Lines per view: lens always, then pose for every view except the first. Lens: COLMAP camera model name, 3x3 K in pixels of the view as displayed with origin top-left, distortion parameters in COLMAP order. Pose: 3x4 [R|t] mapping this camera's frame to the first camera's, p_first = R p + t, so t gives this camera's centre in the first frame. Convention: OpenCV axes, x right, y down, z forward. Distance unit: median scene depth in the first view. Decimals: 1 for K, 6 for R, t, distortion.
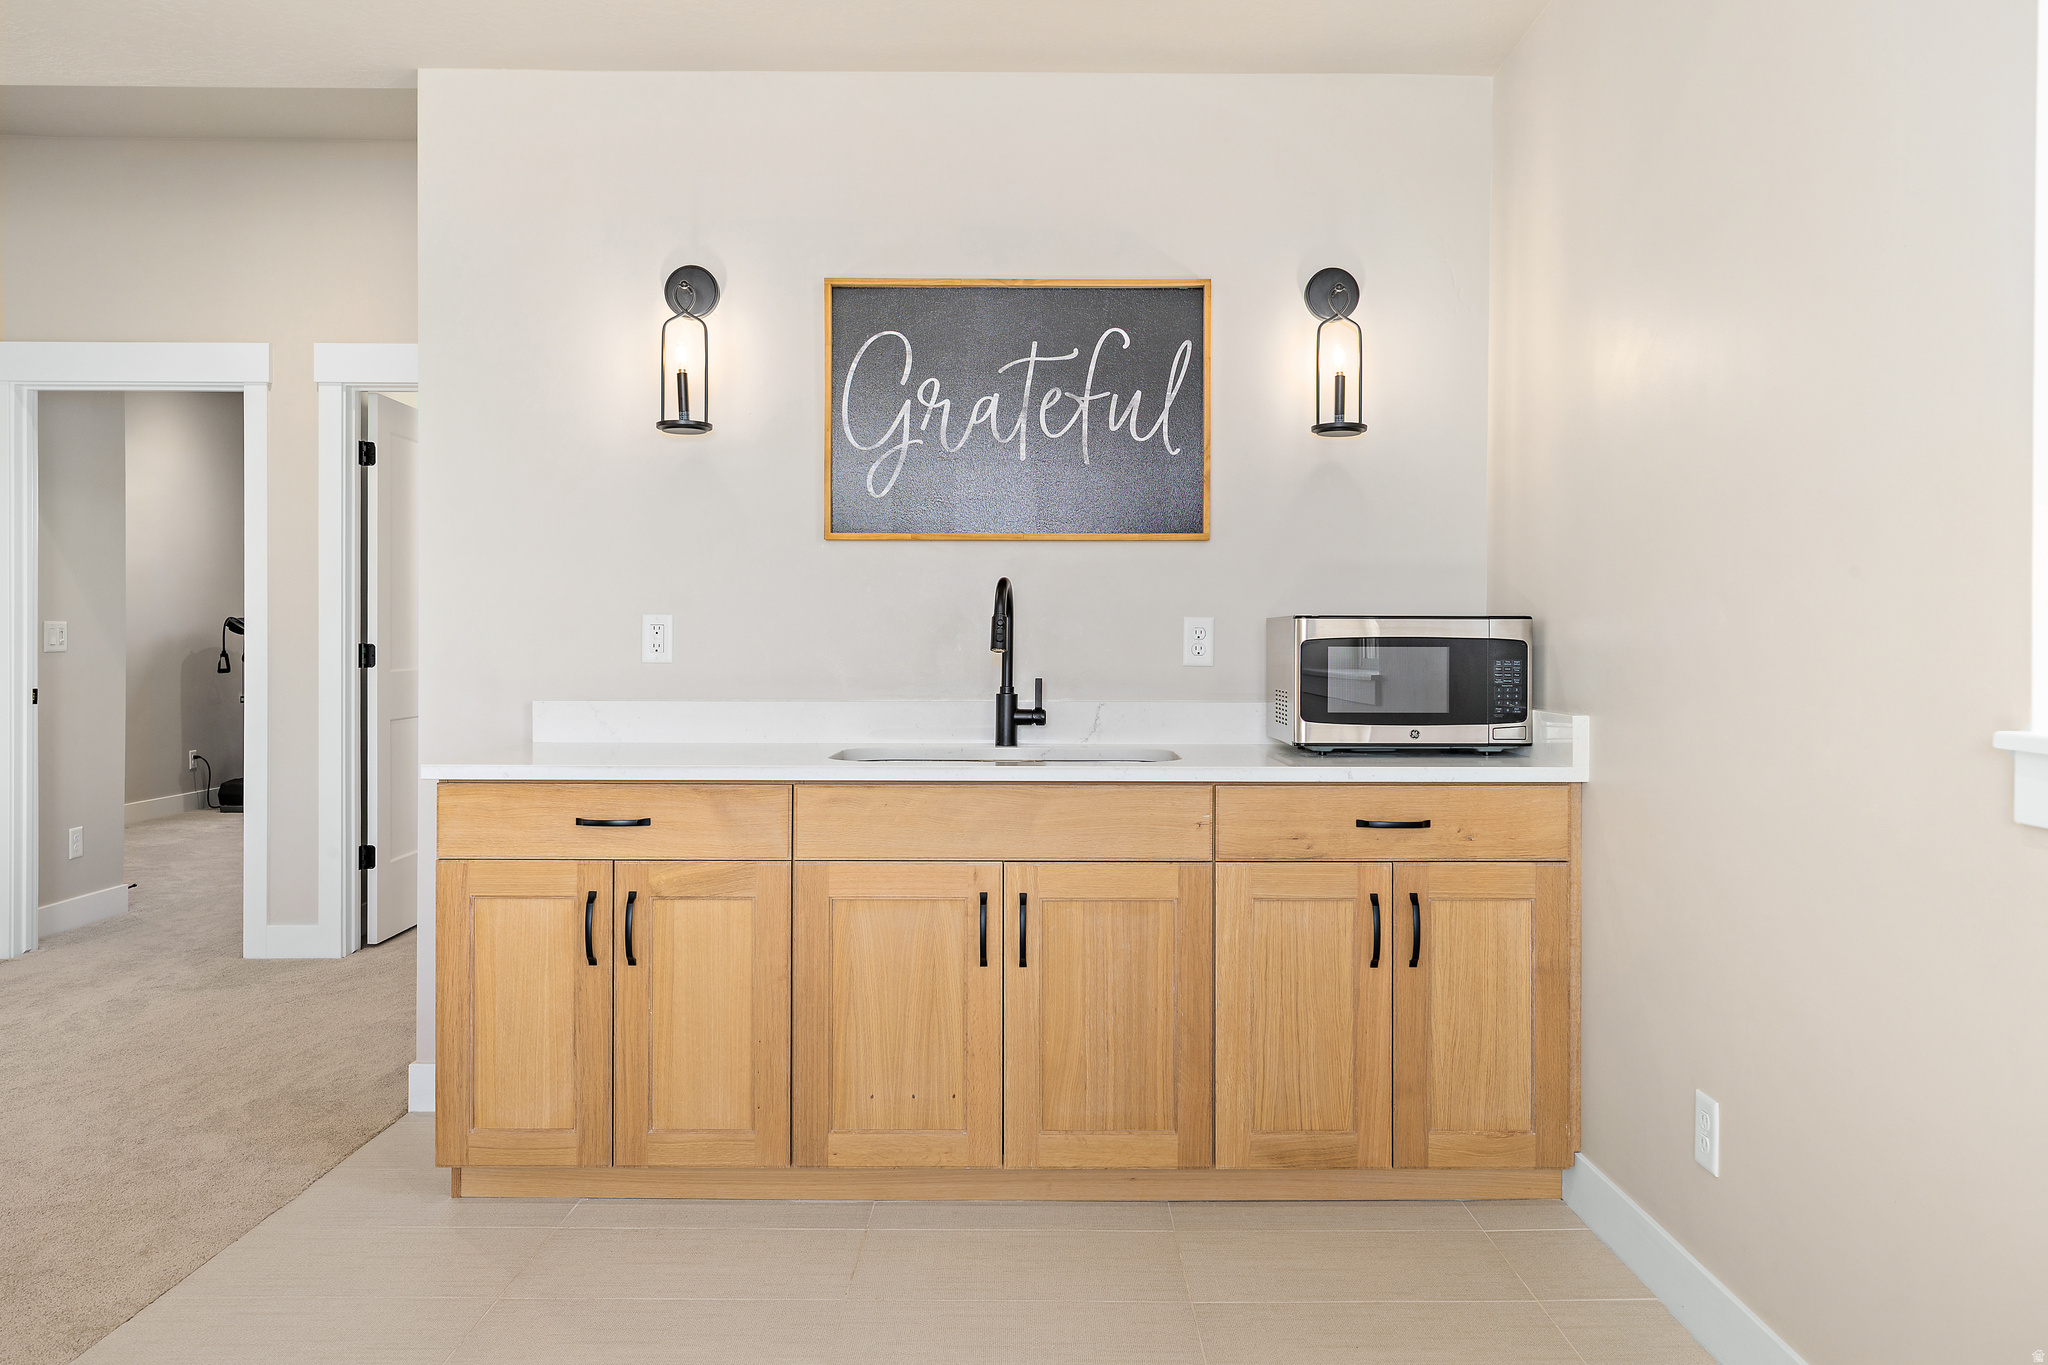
lens RADIAL K [[1467.5, 0, 1020.9], [0, 1467.5, 669.9], [0, 0, 1]] dist [0.007764, 0.000308]
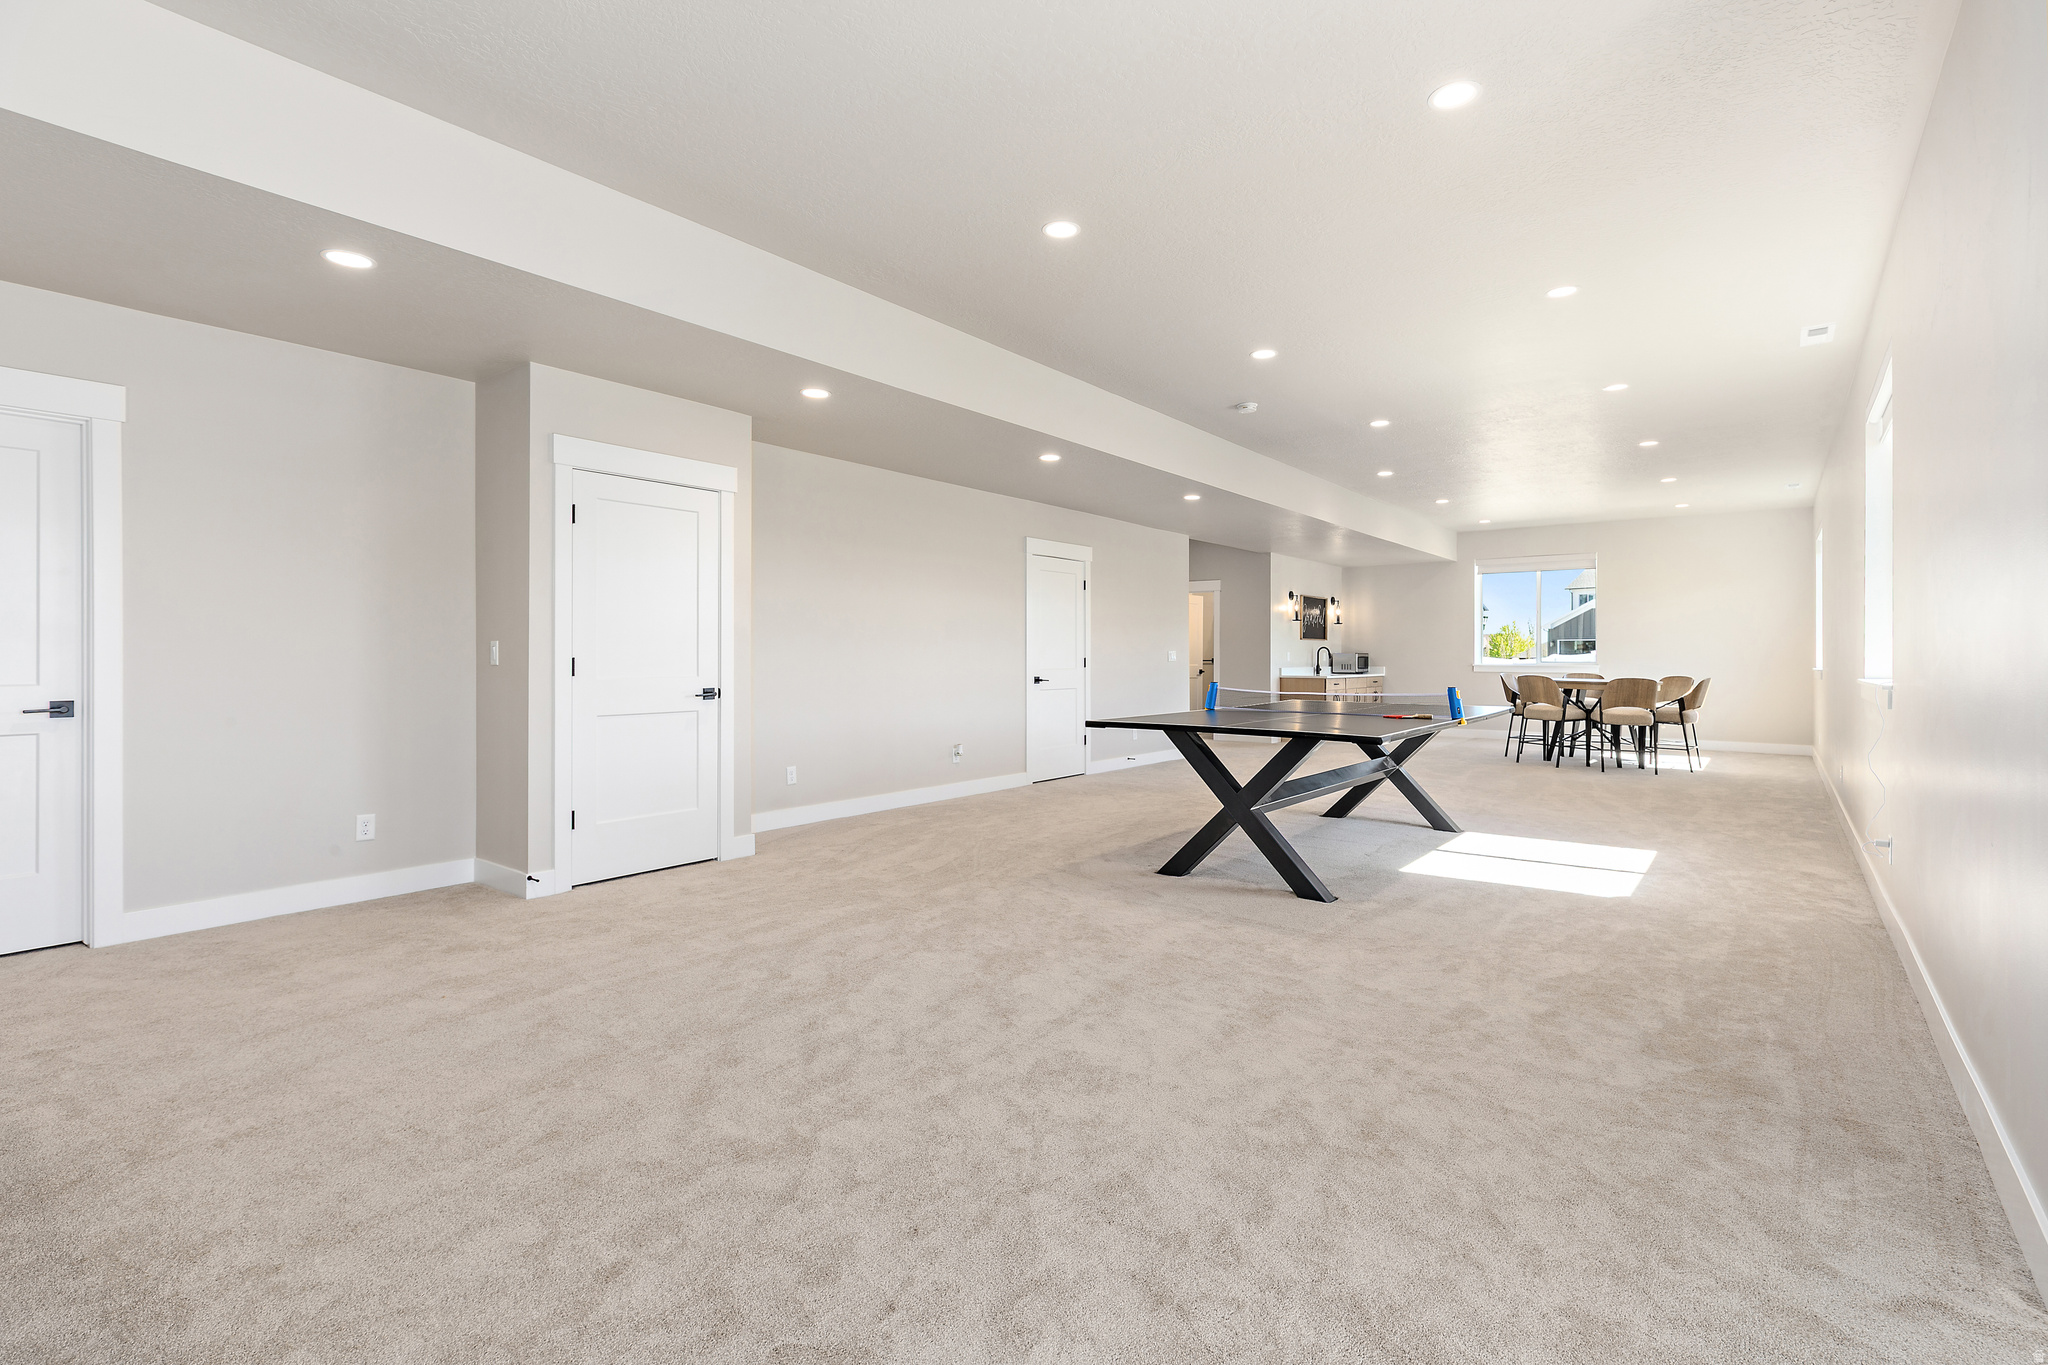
lens RADIAL K [[984.0, 0, 1025.0], [0, 984.0, 668.9], [0, 0, 1]] dist [0.010430, -0.000425]
pose [[0.615160, -0.008174, 0.788360, -3.945199], [0.013992, 0.999902, -0.000551, 0.015150], [-0.788278, 0.011370, 0.615214, -0.546540]]
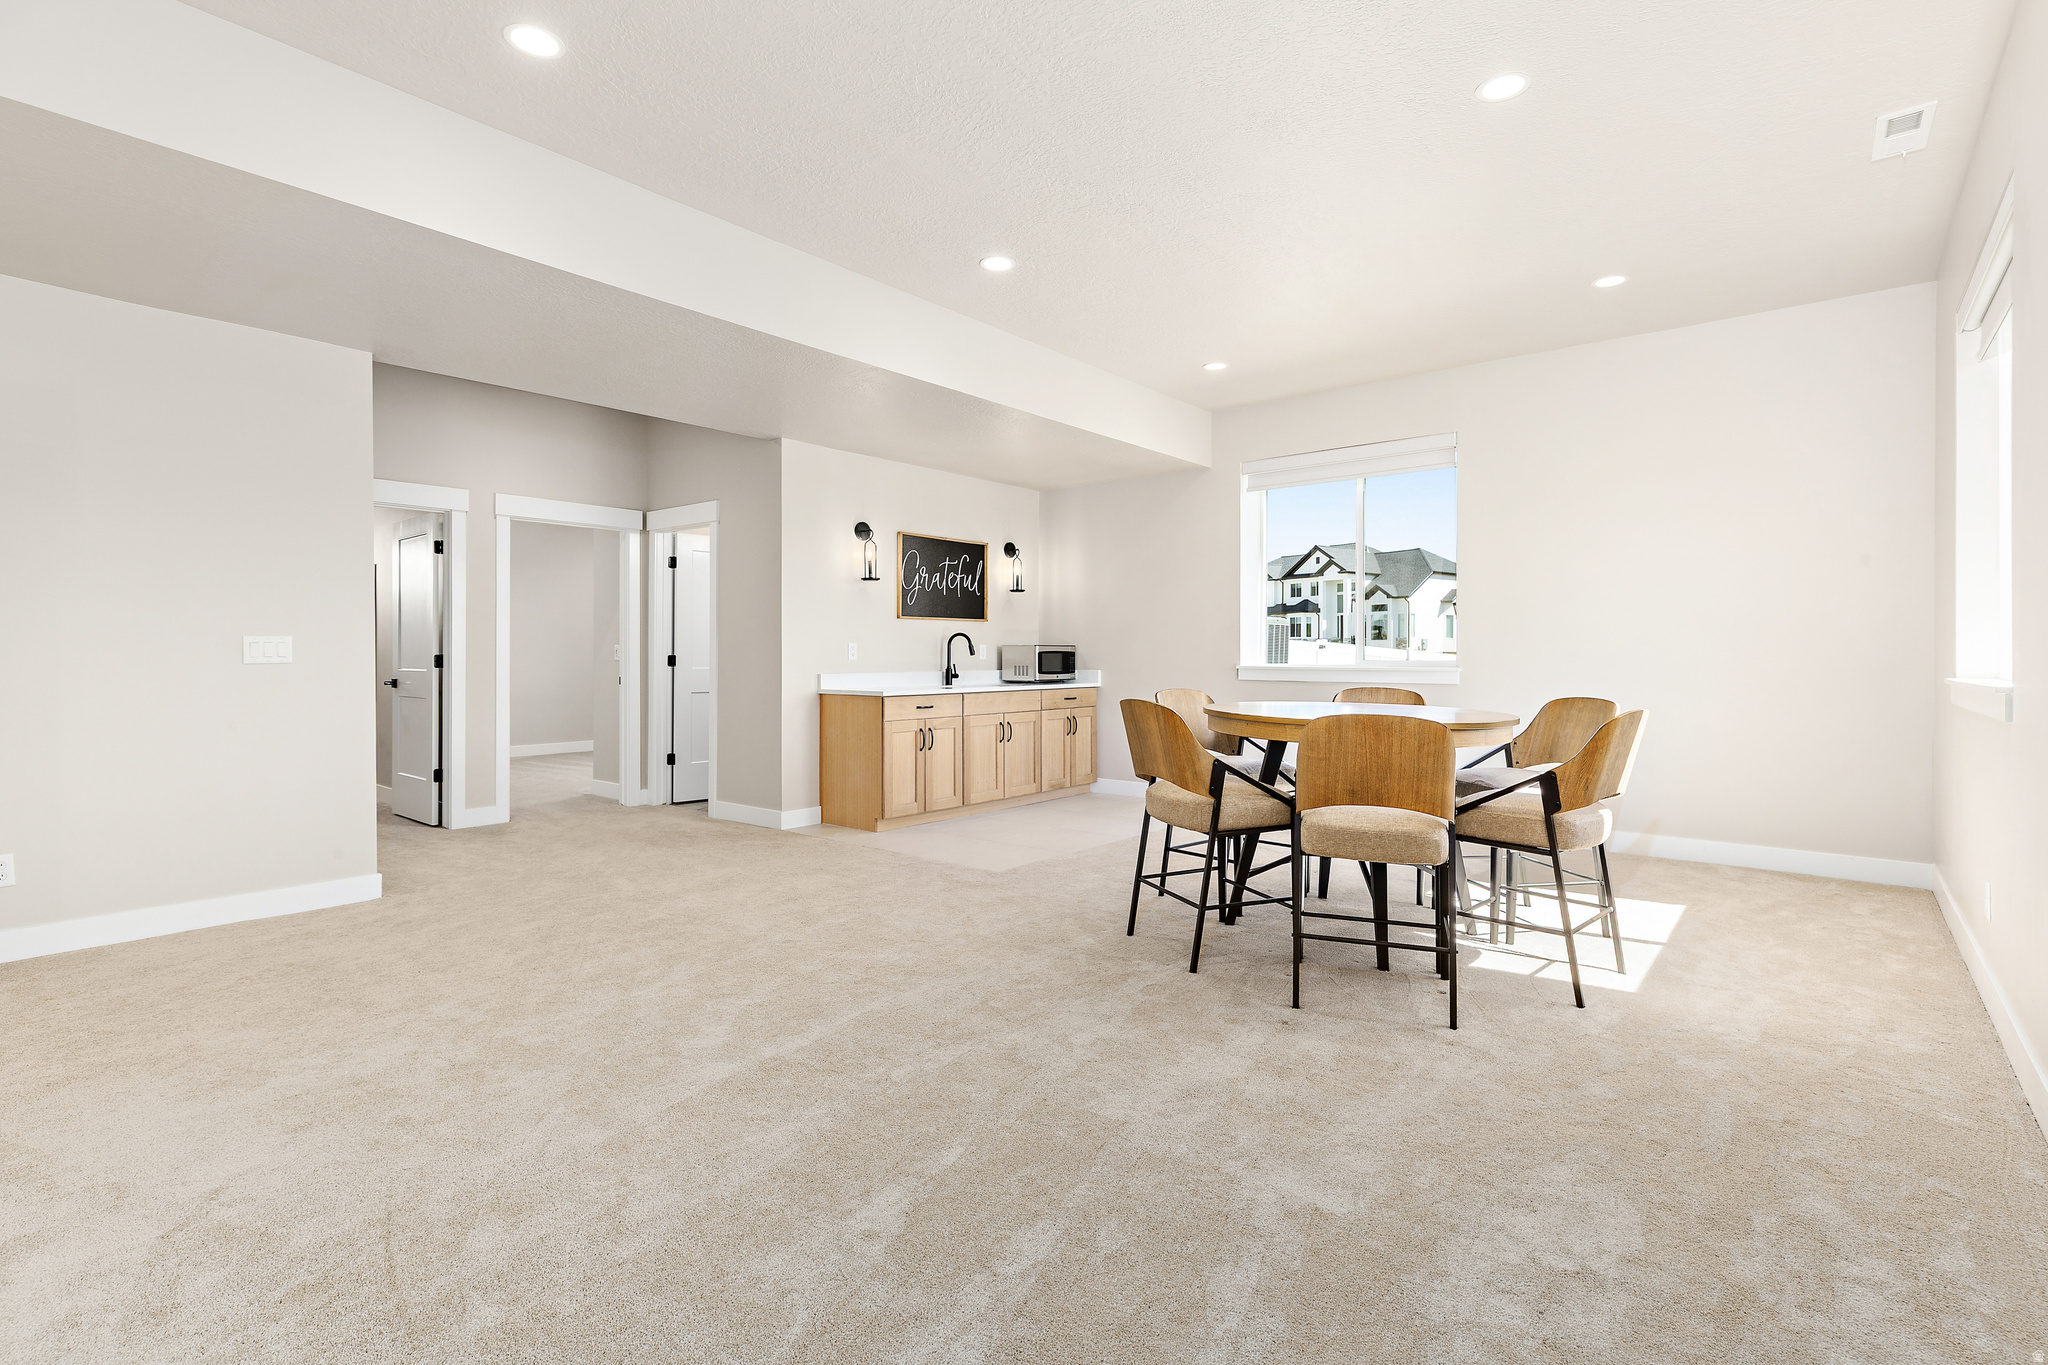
lens RADIAL K [[984.0, 0, 1041.4], [0, 984.0, 662.3], [0, 0, 1]] dist [0.010430, -0.000425]
pose [[0.634967, -0.008205, 0.772496, -1.524215], [0.017336, 0.999843, -0.003630, 0.014025], [-0.772345, 0.015697, 0.635009, -0.507019]]
